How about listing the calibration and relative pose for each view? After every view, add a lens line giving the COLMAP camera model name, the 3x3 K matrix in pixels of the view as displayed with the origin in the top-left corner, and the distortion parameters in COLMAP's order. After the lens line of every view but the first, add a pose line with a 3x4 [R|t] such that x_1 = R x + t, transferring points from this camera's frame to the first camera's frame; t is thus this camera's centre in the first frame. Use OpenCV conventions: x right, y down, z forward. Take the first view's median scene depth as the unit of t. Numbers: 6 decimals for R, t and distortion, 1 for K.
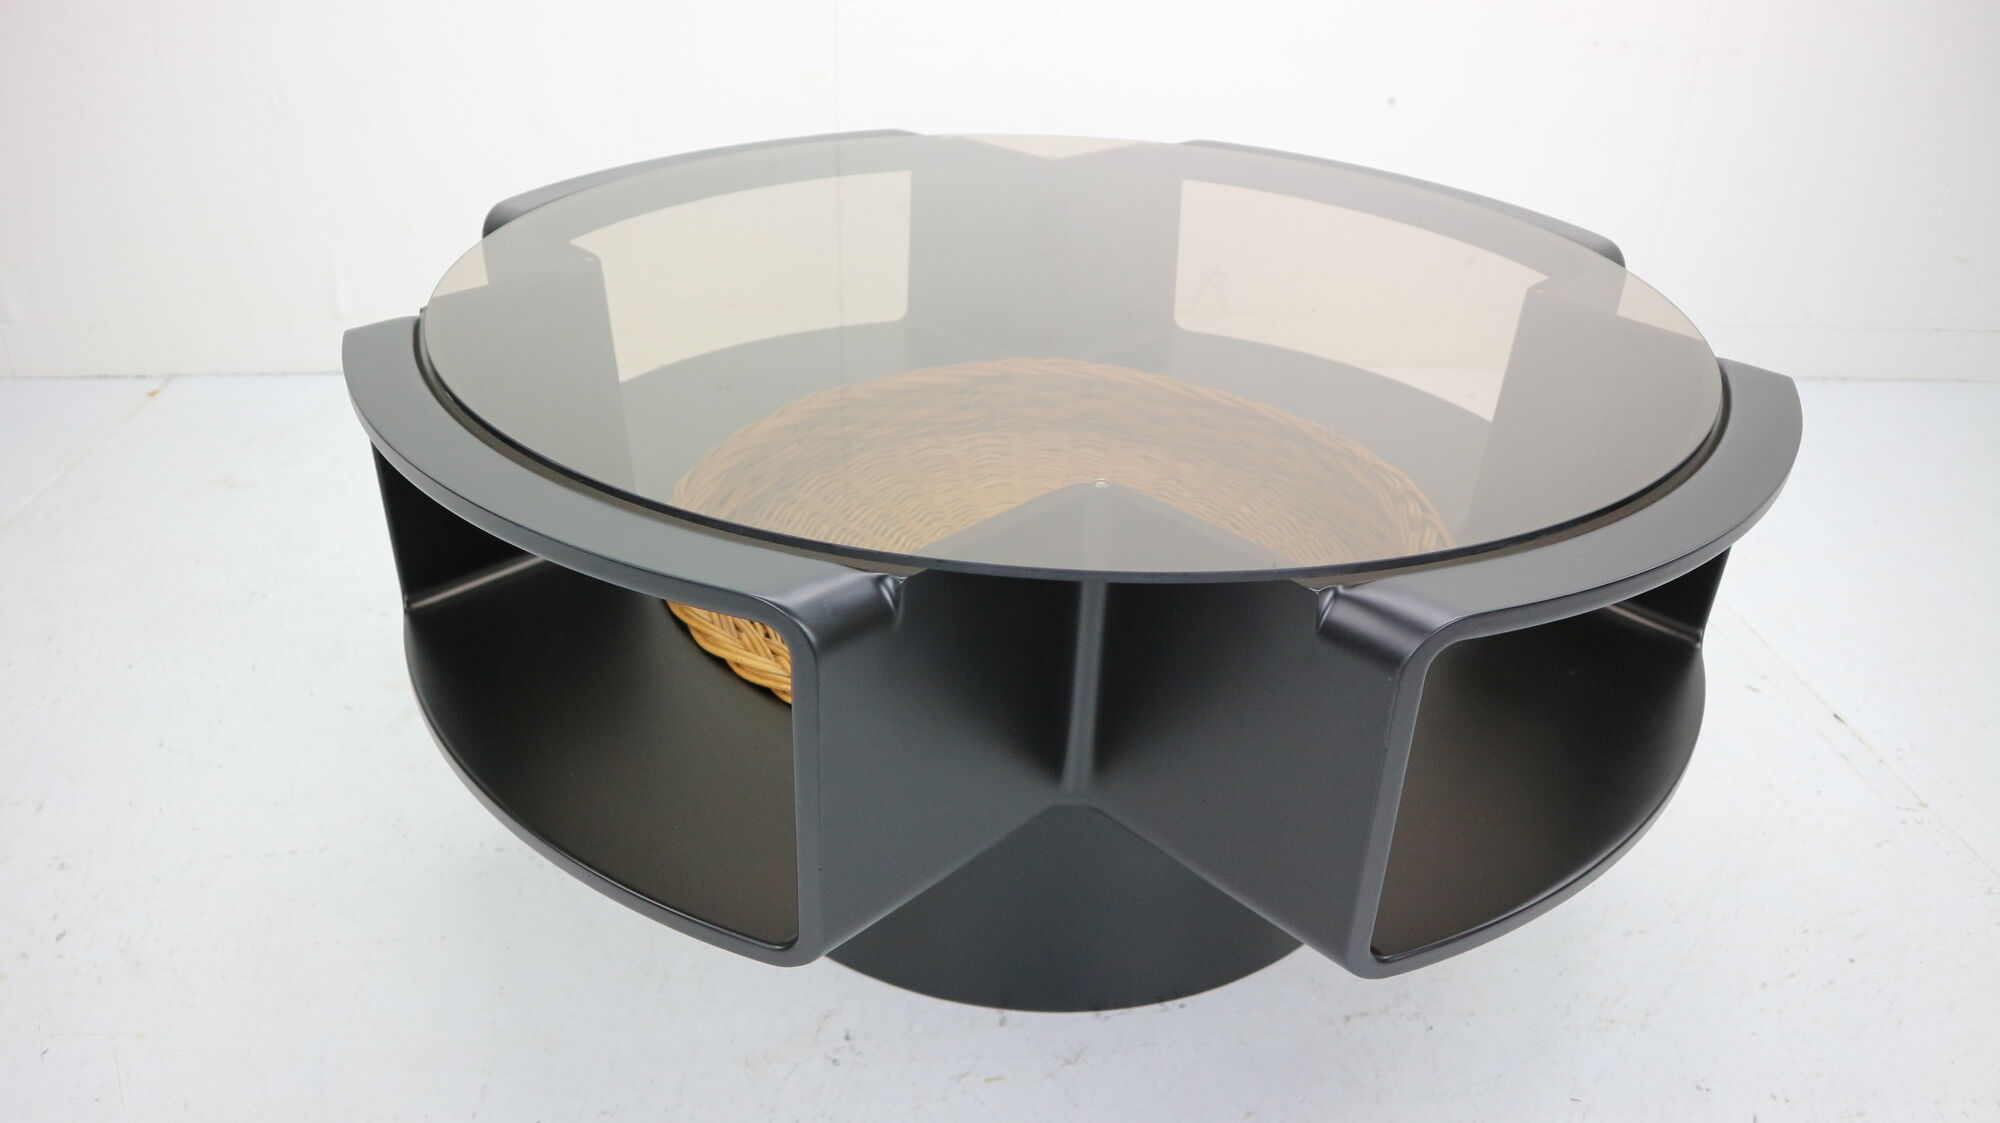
lens RADIAL K [[1390.1, 0, 1008.5], [0, 1390.1, 578.0], [0, 0, 1]] dist [-0.113011, 0.076184]
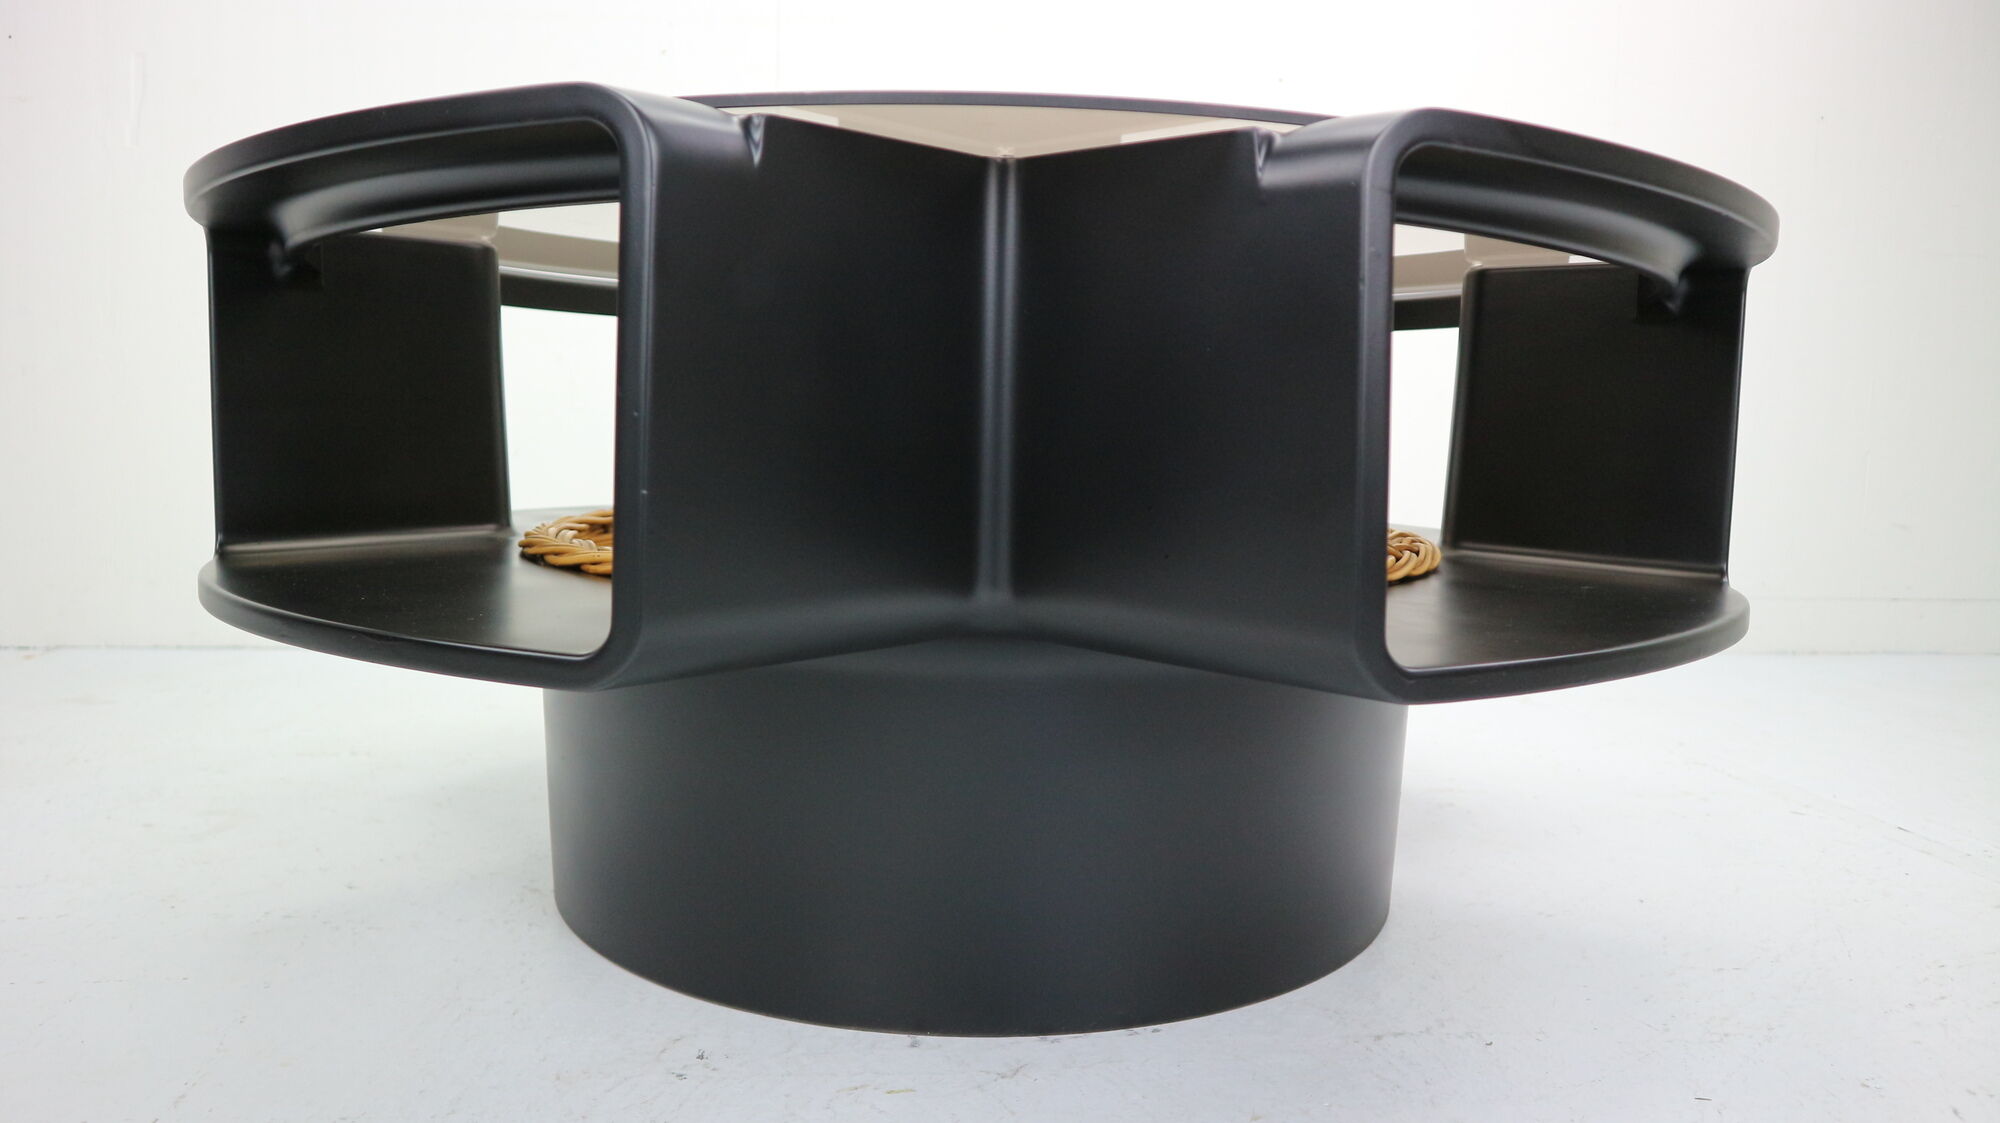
lens RADIAL K [[1388.9, 0, 1001.9], [0, 1388.9, 575.9], [0, 0, 1]] dist [-0.104037, 0.058923]
pose [[0.999531, -0.015178, 0.026588, 0.025683], [0.024495, 0.917438, -0.397125, 0.367834], [-0.018366, 0.397590, 0.917379, 0.211324]]
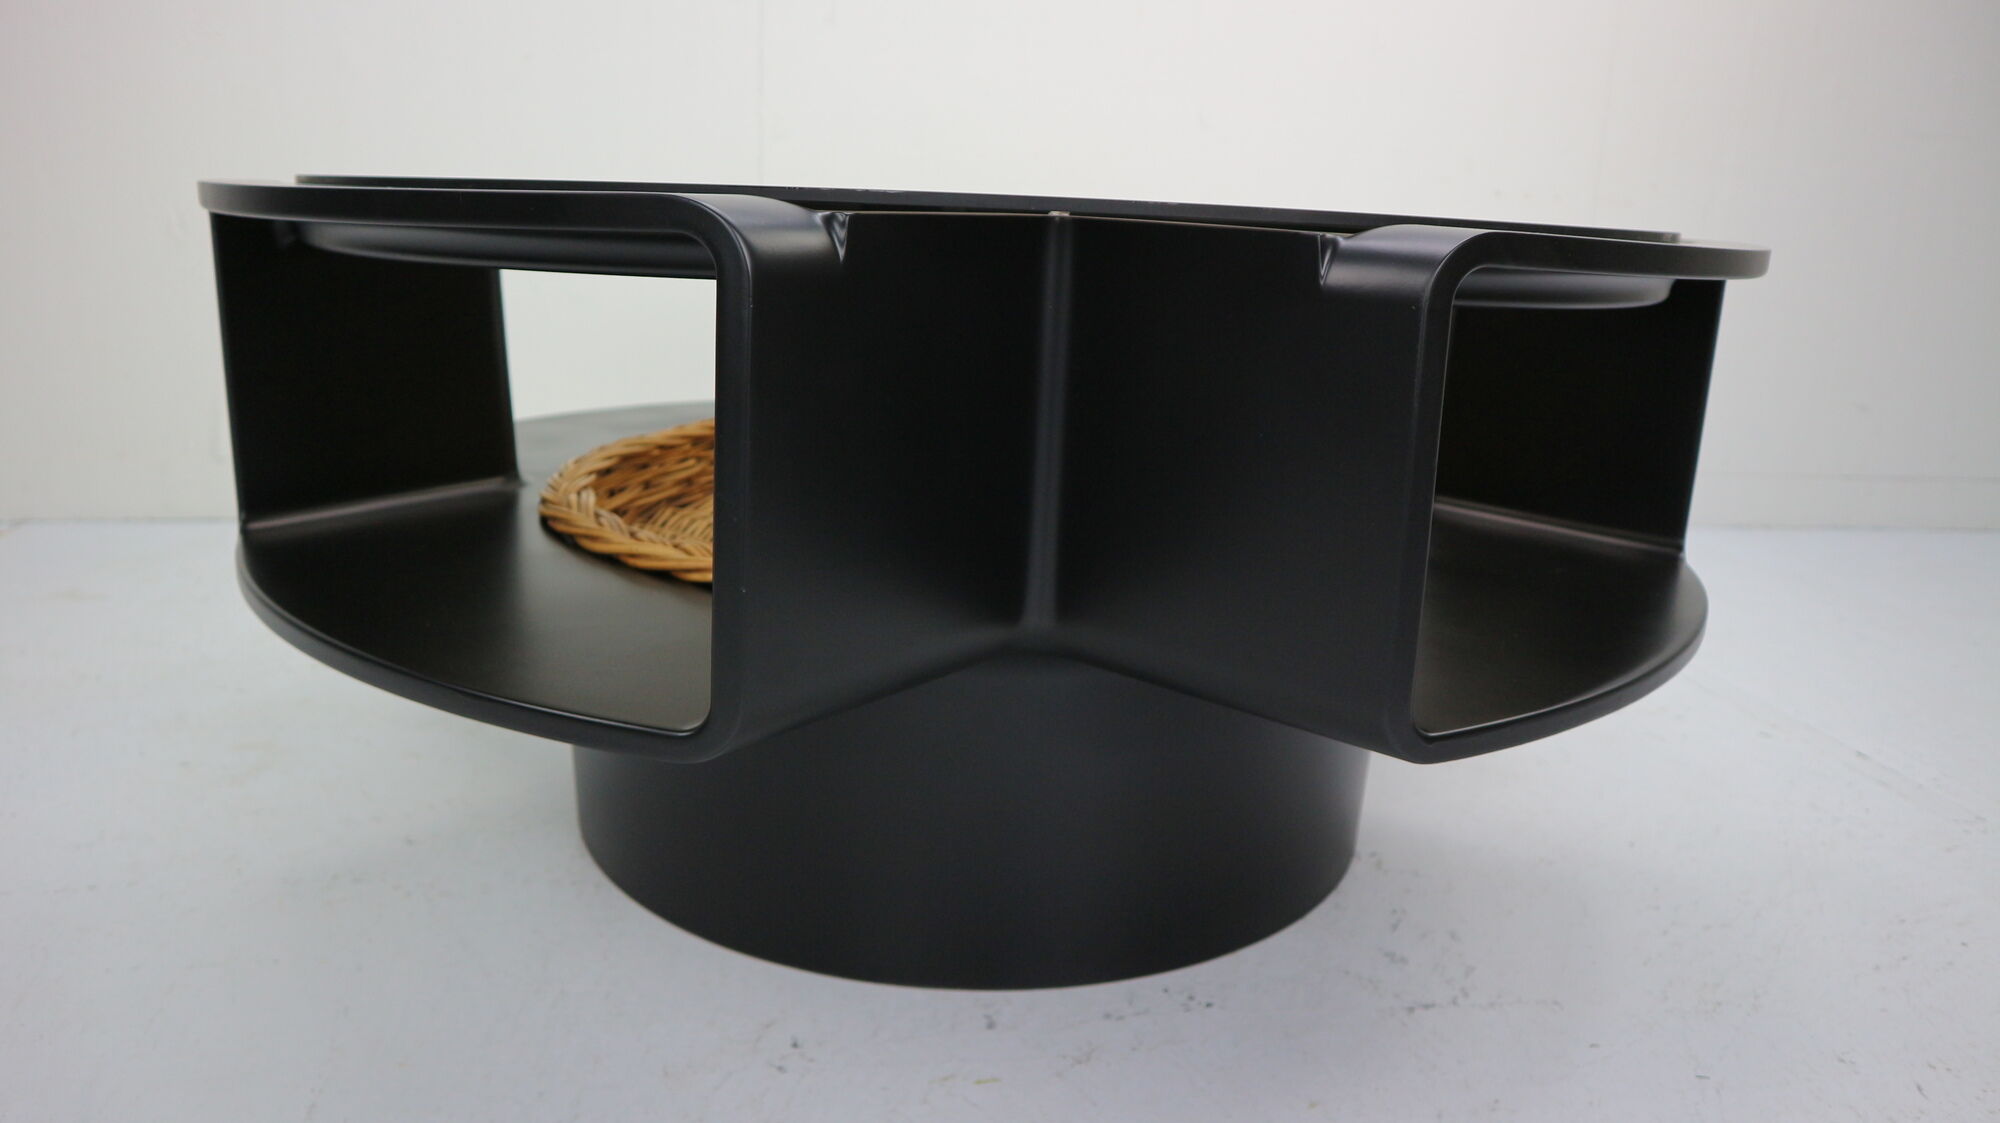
lens RADIAL K [[1390.1, 0, 1006.9], [0, 1390.1, 587.0], [0, 0, 1]] dist [-0.113011, 0.076184]
pose [[0.996909, -0.012895, 0.077505, -0.050885], [0.031233, 0.970191, -0.240320, 0.255486], [-0.072096, 0.241998, 0.967595, 0.159905]]
